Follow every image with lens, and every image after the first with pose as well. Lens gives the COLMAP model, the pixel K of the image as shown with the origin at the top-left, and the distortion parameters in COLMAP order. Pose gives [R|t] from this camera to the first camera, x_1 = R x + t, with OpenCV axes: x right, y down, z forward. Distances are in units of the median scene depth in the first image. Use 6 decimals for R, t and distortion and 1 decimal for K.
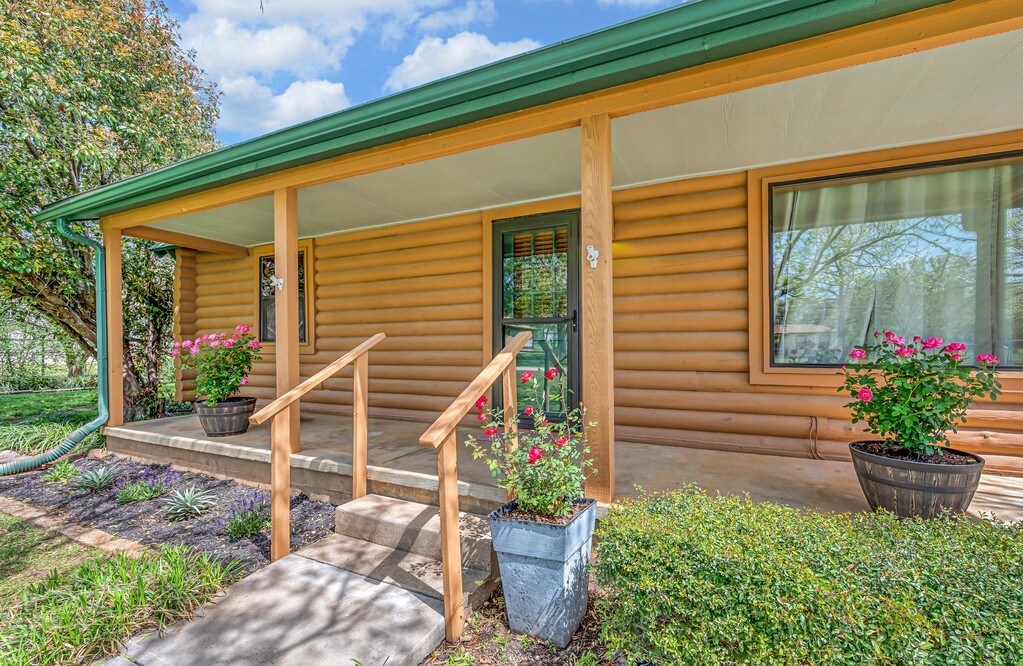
lens RADIAL K [[445.1, 0, 512.6], [0, 445.1, 343.1], [0, 0, 1]] dist [-0.009634, -0.000387]
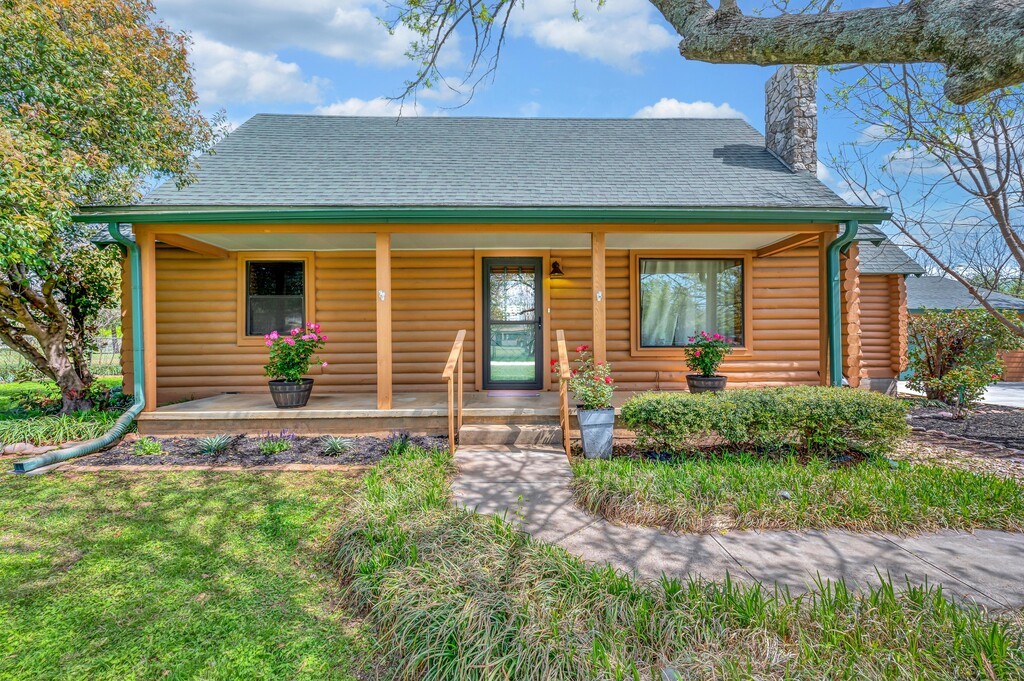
lens RADIAL K [[412.2, 0, 517.1], [0, 412.2, 340.0], [0, 0, 1]] dist [-0.002179, -0.000019]
pose [[0.902093, -0.002633, 0.431534, -0.777728], [0.000604, 0.999988, 0.004838, 0.008960], [-0.431542, -0.004104, 0.902084, -0.486178]]
